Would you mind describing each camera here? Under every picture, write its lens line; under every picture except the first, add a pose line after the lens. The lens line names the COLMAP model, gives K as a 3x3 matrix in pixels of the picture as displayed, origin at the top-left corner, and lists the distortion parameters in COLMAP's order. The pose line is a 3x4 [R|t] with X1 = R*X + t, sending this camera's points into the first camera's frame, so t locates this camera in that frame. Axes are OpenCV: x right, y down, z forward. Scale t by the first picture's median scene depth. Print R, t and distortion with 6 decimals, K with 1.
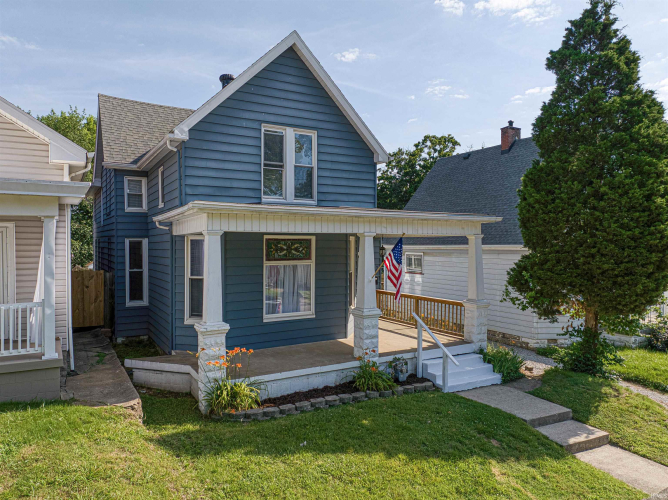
lens RADIAL K [[455.0, 0, 295.3], [0, 455.0, 252.7], [0, 0, 1]] dist [-0.003957, -0.008433]
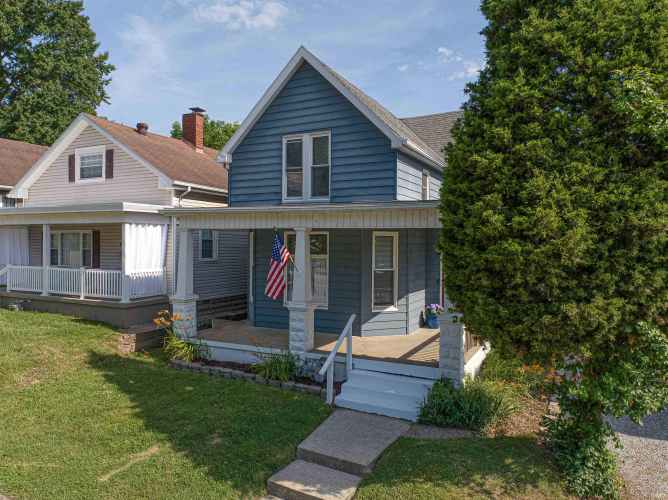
lens RADIAL K [[443.0, 0, 334.0], [0, 443.0, 250.0], [0, 0, 1]] dist [-0.006557, -0.001791]
pose [[0.603117, 0.017199, -0.797467, 0.891438], [-0.018312, 0.999803, 0.007713, -0.002844], [0.797443, 0.009951, 0.603313, 0.412899]]
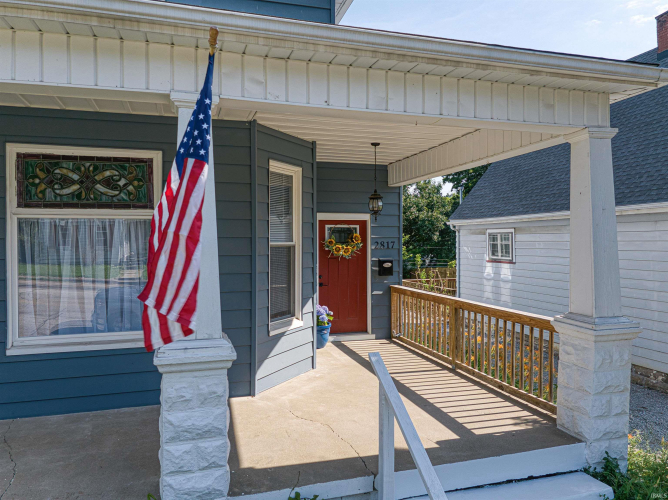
lens RADIAL K [[455.0, 0, 295.3], [0, 455.0, 252.7], [0, 0, 1]] dist [-0.003957, -0.008433]
pose [[0.971135, -0.001118, -0.238530, 0.272323], [0.002233, 0.999988, 0.004403, 0.056762], [0.238522, -0.004808, 0.971125, 0.641713]]
